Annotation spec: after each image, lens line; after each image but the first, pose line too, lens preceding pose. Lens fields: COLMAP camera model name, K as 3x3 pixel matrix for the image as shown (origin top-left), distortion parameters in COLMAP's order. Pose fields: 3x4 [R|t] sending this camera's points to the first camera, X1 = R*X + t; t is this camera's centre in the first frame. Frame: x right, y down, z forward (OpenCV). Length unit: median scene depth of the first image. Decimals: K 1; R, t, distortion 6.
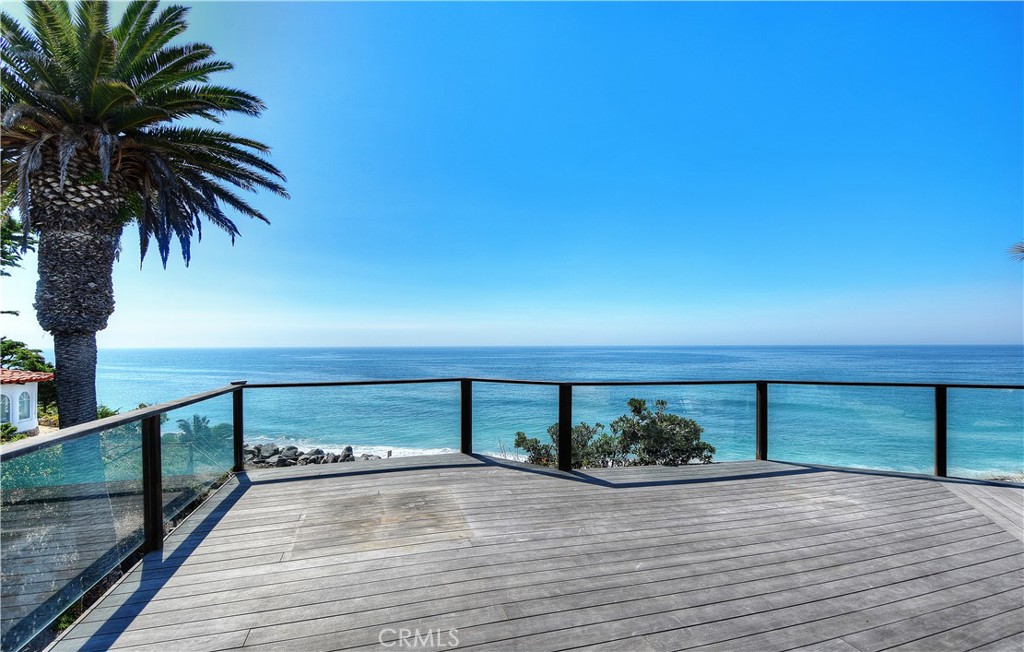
lens RADIAL K [[460.0, 0, 522.6], [0, 460.0, 344.2], [0, 0, 1]] dist [-0.020895, -0.002343]
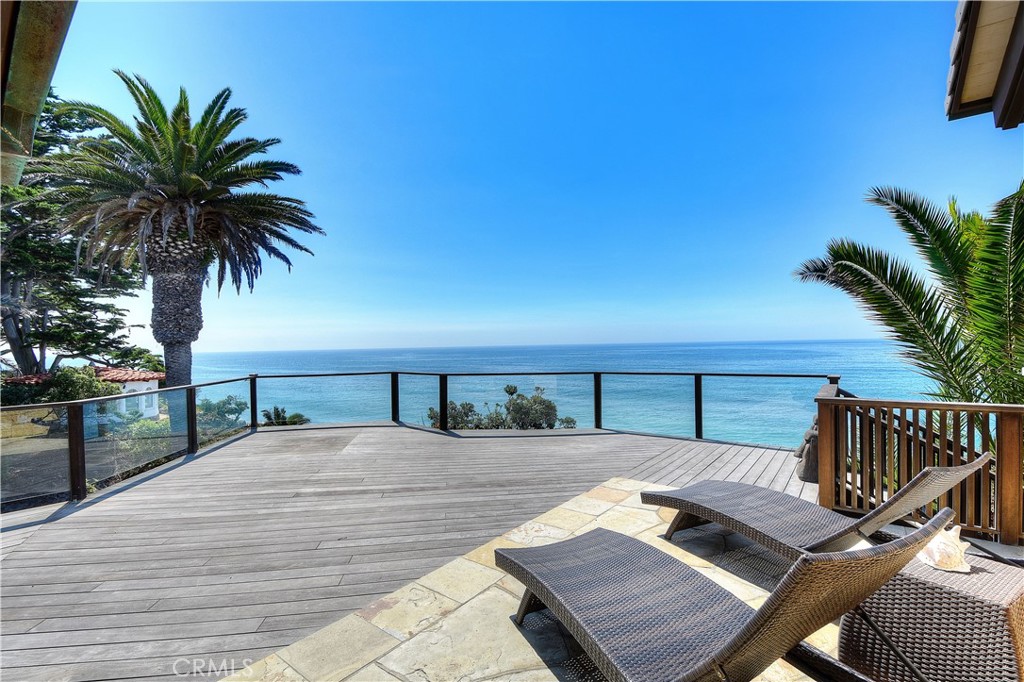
lens RADIAL K [[449.4, 0, 519.6], [0, 449.4, 345.5], [0, 0, 1]] dist [-0.019474, -0.001466]
pose [[0.989051, -0.015090, -0.146799, 0.300934], [0.015768, 0.999870, 0.003460, -0.007076], [0.146728, -0.005737, 0.989160, -0.247629]]
